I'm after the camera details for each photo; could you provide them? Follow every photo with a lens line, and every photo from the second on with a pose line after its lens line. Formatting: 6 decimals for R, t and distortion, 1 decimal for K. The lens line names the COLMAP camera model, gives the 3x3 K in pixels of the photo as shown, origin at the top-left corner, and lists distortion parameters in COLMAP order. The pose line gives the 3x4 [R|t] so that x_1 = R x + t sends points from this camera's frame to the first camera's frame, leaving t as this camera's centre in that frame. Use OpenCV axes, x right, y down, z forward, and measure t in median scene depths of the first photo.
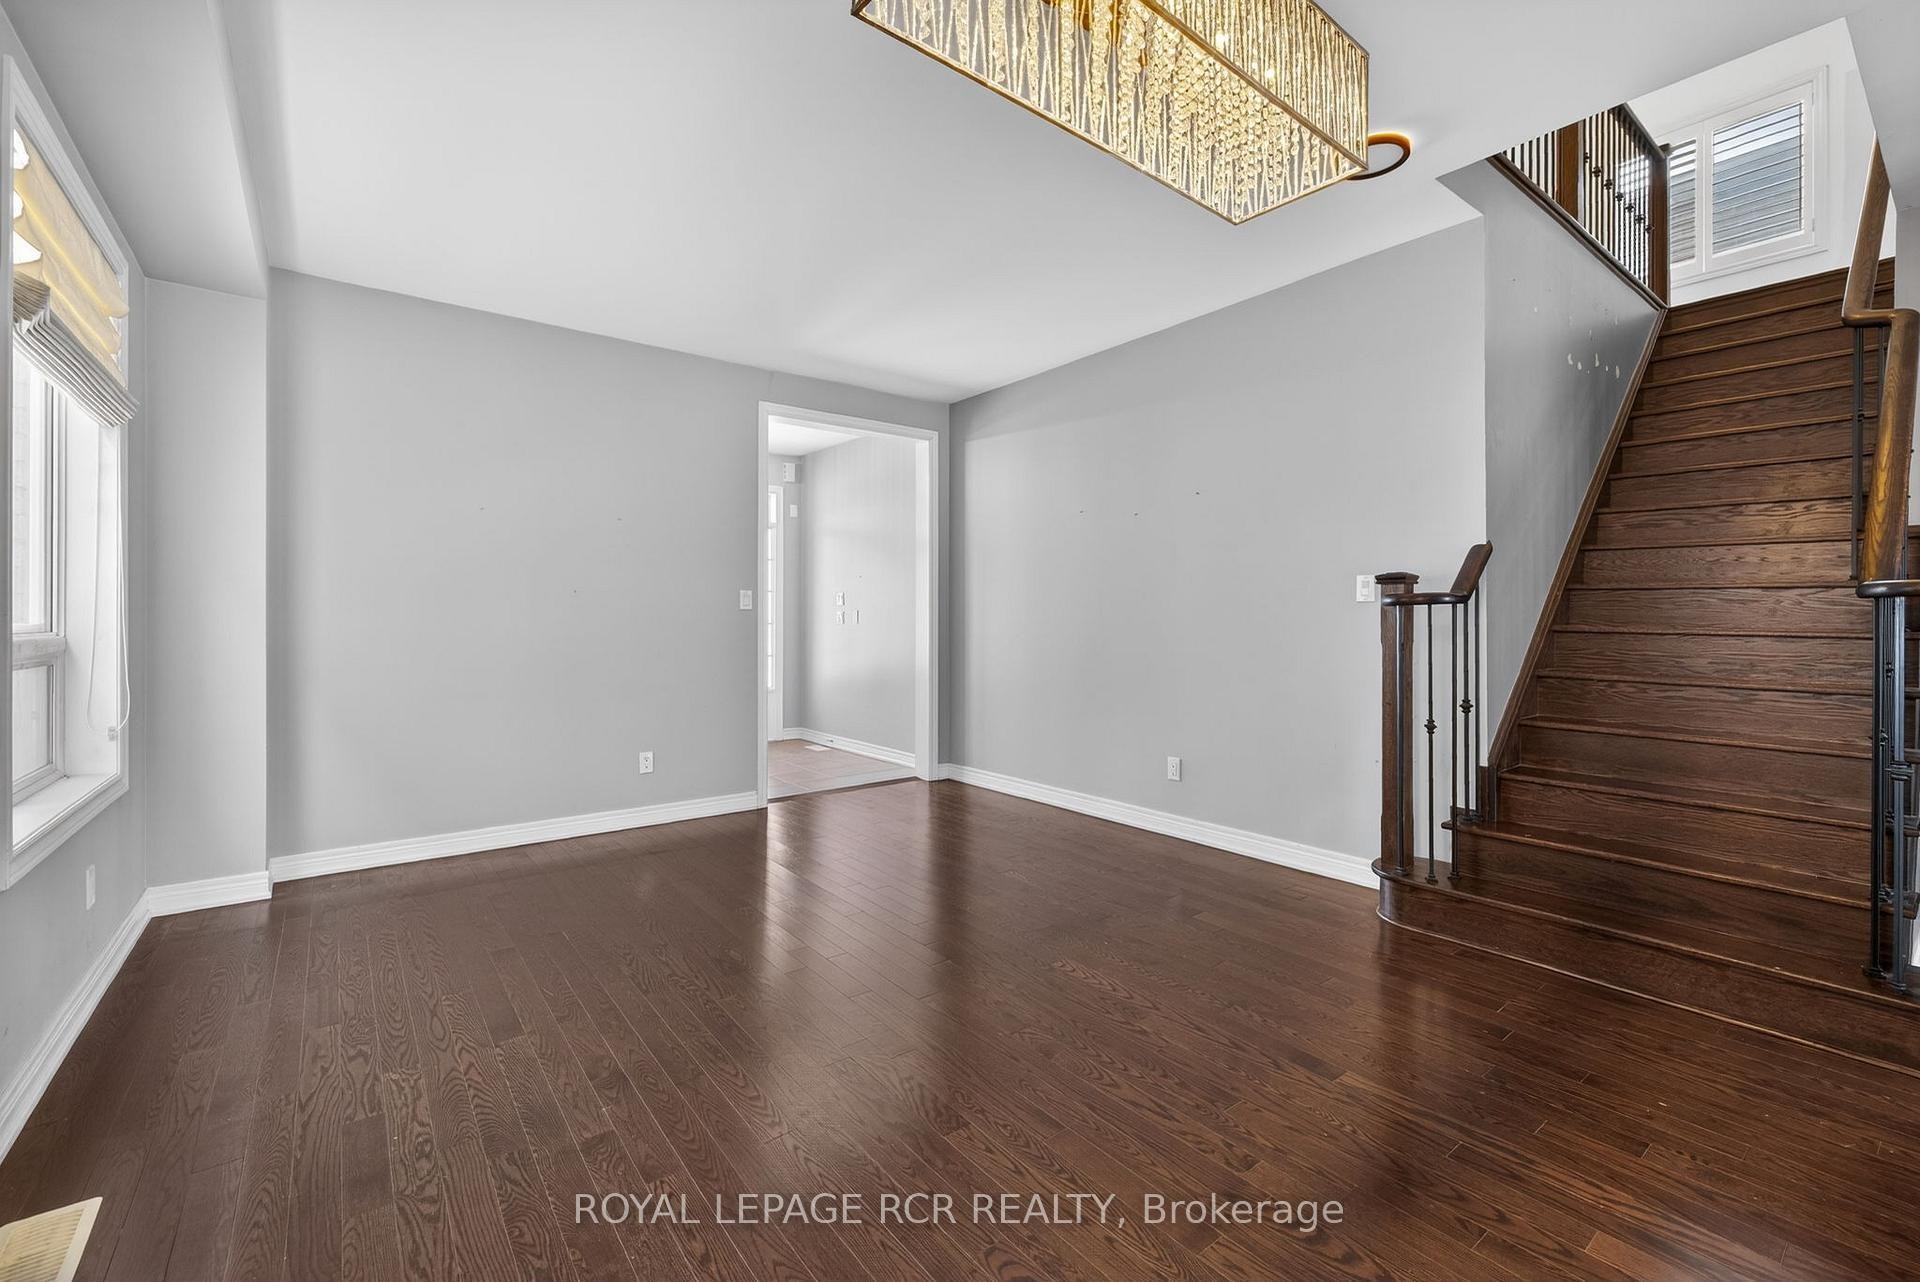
lens RADIAL K [[798.9, 0, 933.8], [0, 798.9, 622.3], [0, 0, 1]] dist [-0.036540, 0.000015]
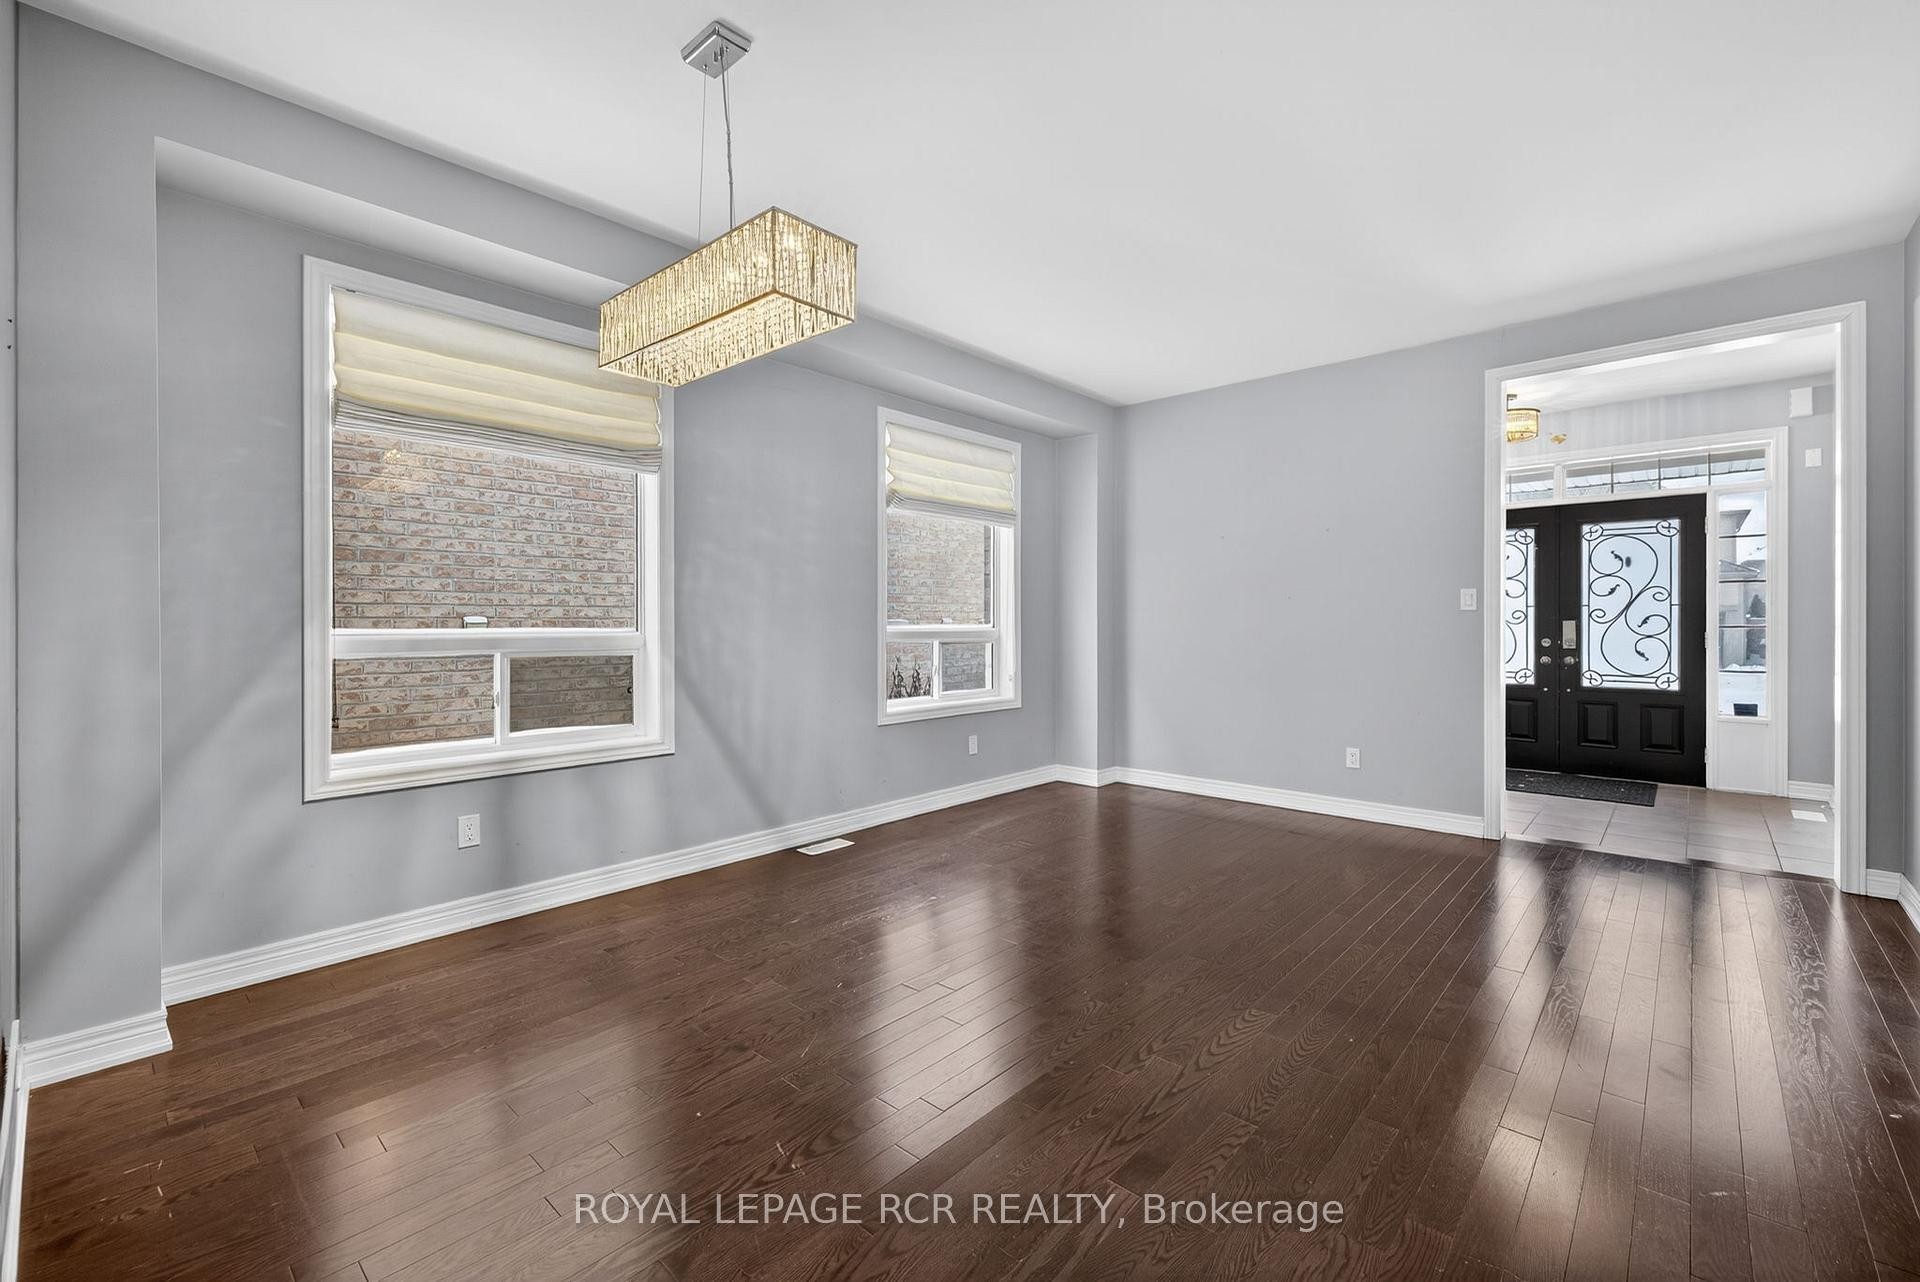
lens RADIAL K [[765.7, 0, 919.8], [0, 765.7, 618.3], [0, 0, 1]] dist [-0.026520, 0.000089]
pose [[0.135687, -0.003465, -0.990746, 0.648058], [-0.000875, 0.999993, -0.003617, -0.003907], [0.990751, 0.001357, 0.135683, 0.351611]]
